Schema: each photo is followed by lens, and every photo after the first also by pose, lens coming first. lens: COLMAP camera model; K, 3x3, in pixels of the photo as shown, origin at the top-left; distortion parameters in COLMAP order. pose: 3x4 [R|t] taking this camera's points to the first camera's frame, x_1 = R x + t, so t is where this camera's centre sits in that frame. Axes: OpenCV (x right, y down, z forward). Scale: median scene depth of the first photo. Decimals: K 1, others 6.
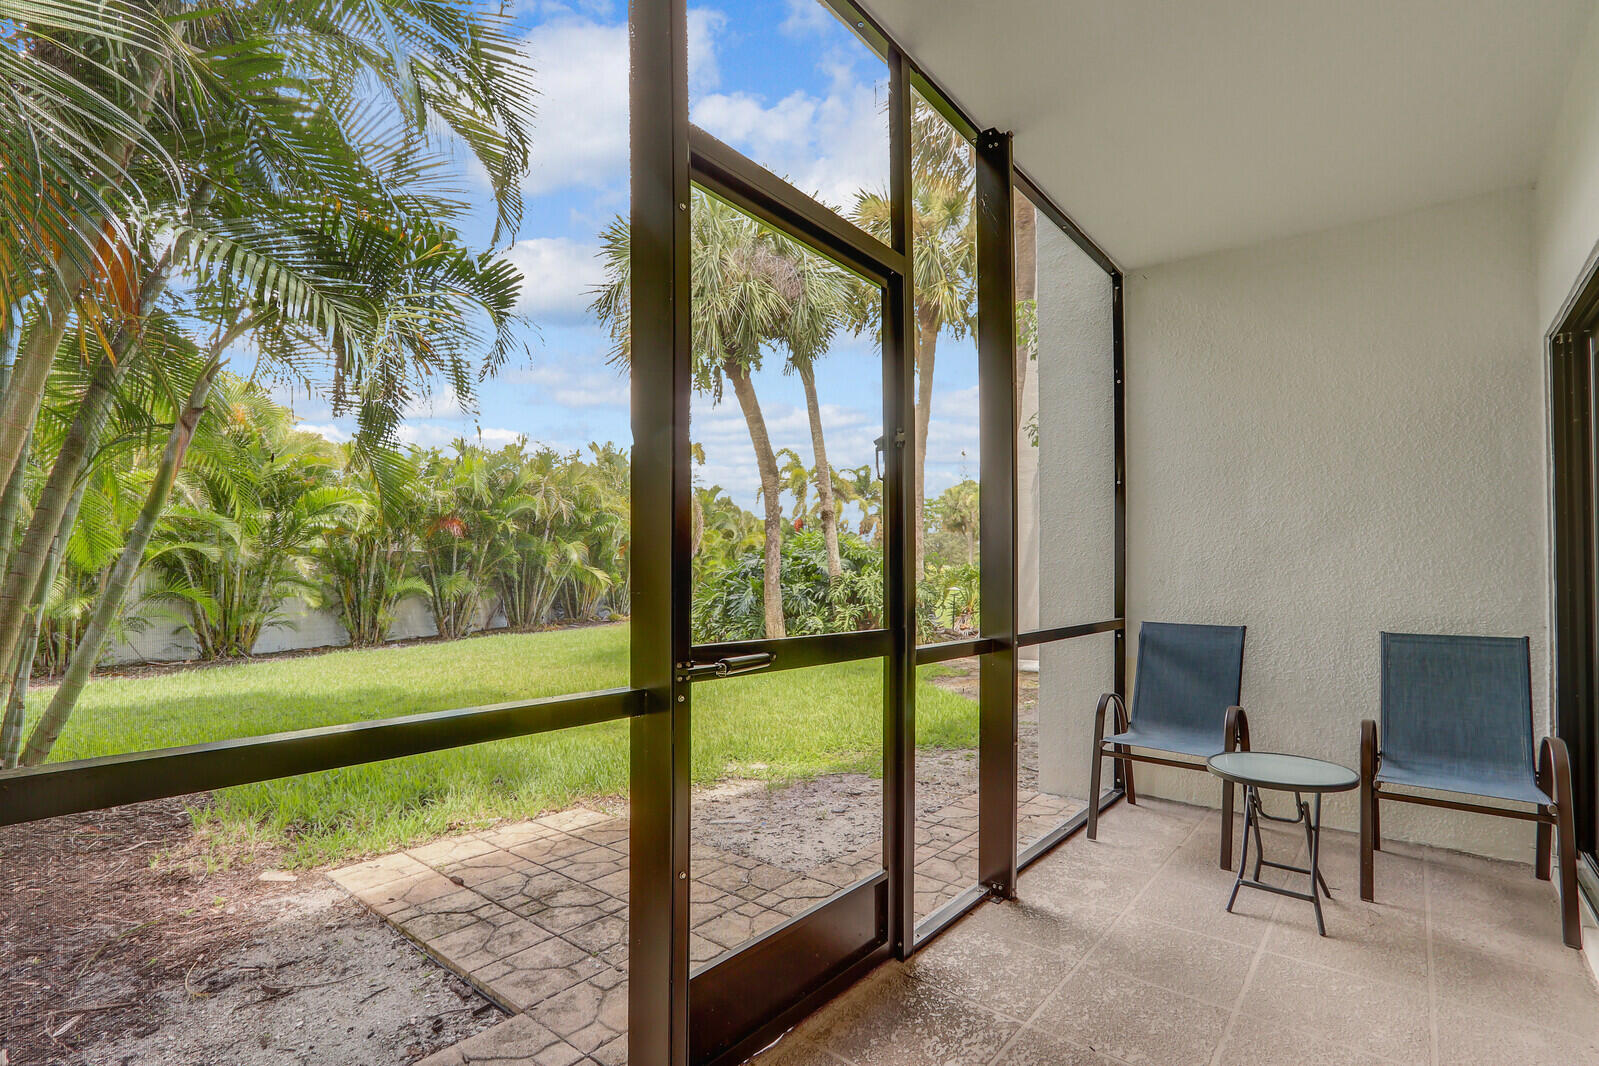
lens RADIAL K [[762.0, 0, 799.5], [0, 762.0, 533.0], [0, 0, 1]] dist [-0.000973, -0.000112]
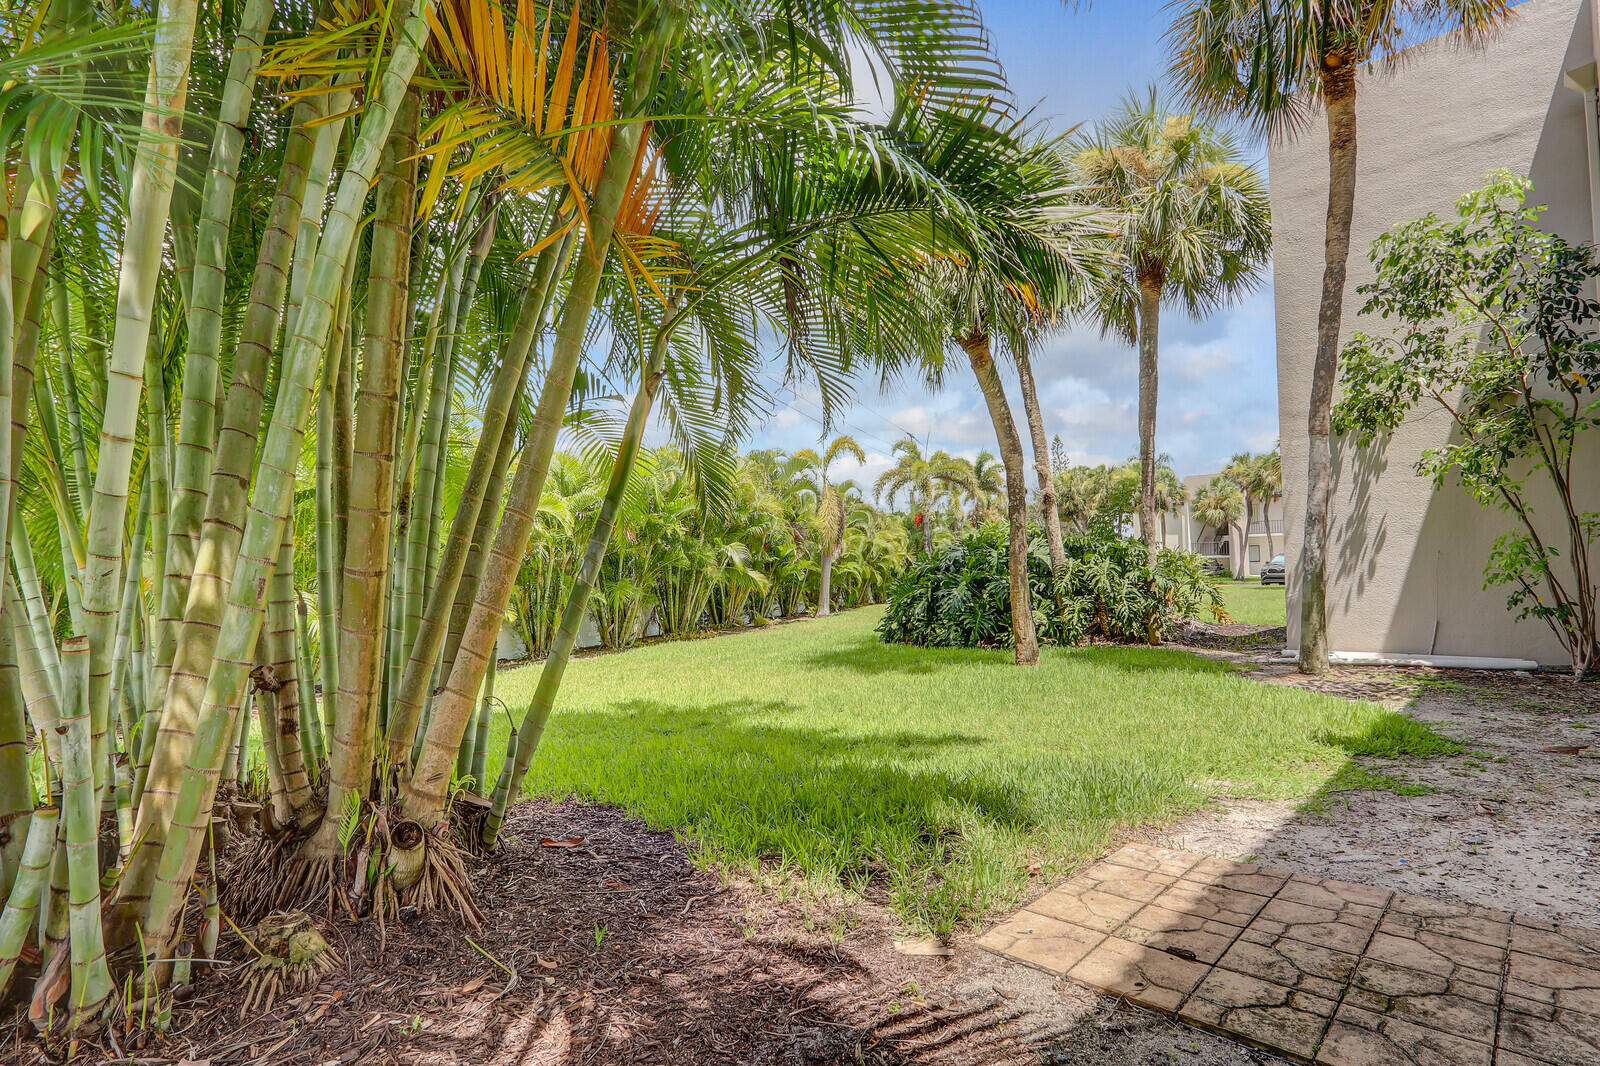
lens RADIAL K [[774.2, 0, 800.0], [0, 774.2, 533.0], [0, 0, 1]] dist [-0.000989, -0.000328]
pose [[0.996251, -0.041394, -0.075968, -0.175308], [0.041172, 0.999142, -0.004476, 0.008596], [0.076088, 0.001331, 0.997100, 0.051997]]
